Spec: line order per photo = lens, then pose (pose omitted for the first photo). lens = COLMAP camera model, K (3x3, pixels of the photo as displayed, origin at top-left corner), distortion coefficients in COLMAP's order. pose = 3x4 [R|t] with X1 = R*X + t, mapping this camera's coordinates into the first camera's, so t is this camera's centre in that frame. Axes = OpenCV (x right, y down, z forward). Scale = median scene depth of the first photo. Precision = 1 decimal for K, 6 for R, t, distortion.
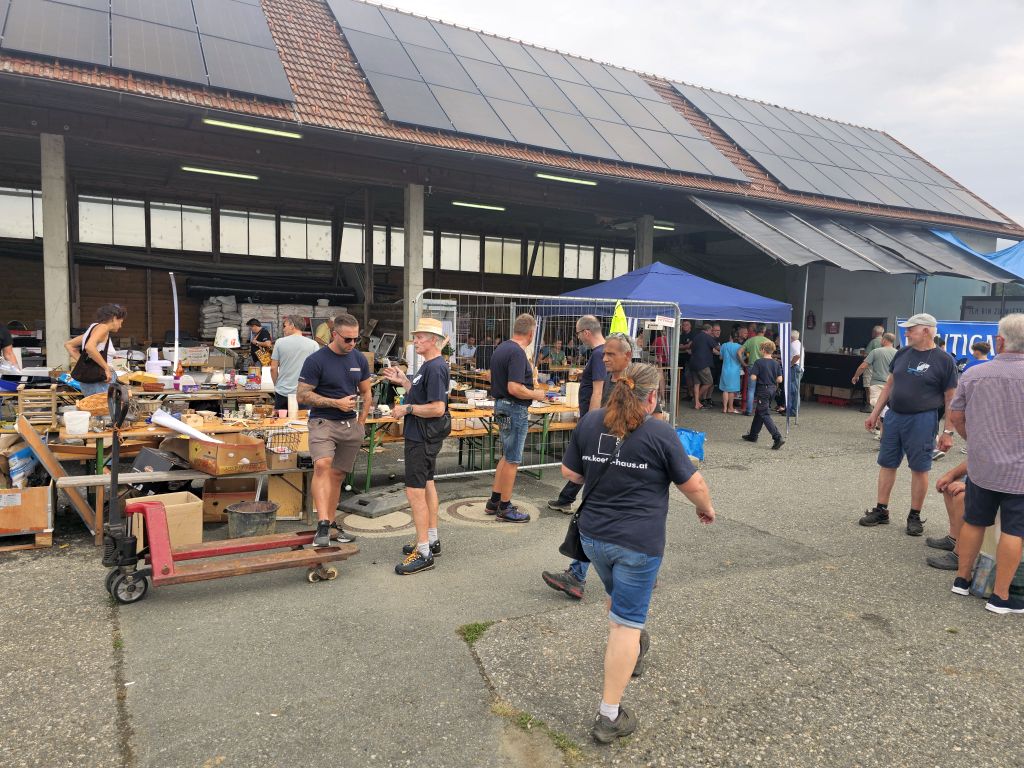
lens RADIAL K [[684.8, 0, 506.4], [0, 684.8, 388.7], [0, 0, 1]] dist [0.032780, -0.006046]
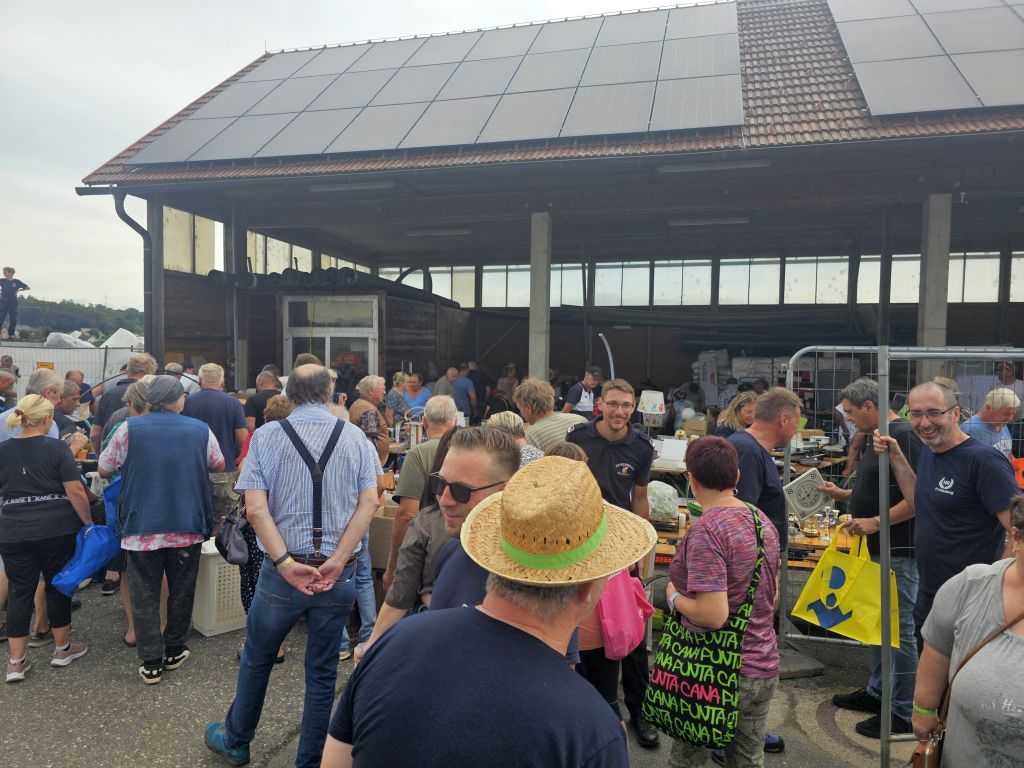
lens RADIAL K [[692.6, 0, 516.6], [0, 692.6, 383.7], [0, 0, 1]] dist [0.056688, -0.054910]
pose [[0.718084, 0.007116, -0.695920, 0.057462], [-0.059114, 0.996958, -0.050803, -0.023899], [0.693441, 0.077619, 0.716320, 0.132524]]
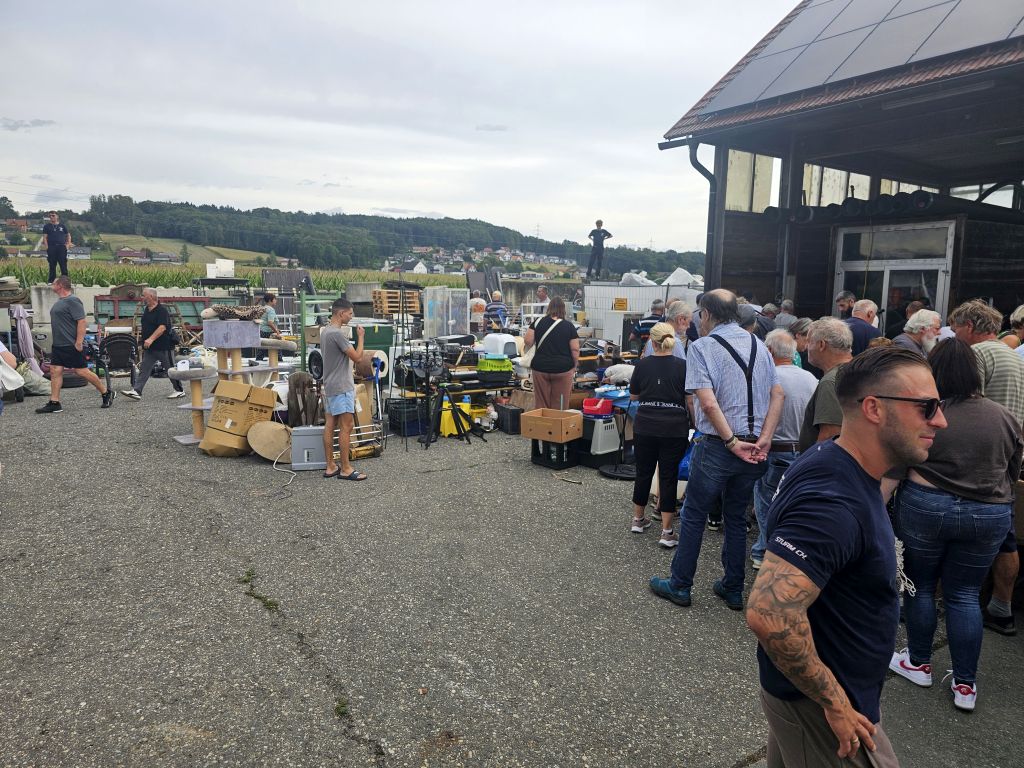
lens RADIAL K [[692.6, 0, 516.6], [0, 692.6, 383.7], [0, 0, 1]] dist [0.056688, -0.054910]
pose [[0.088887, 0.107820, -0.990189, 0.055187], [-0.102518, 0.989835, 0.098579, -0.019857], [0.990752, 0.092750, 0.099037, 0.102247]]
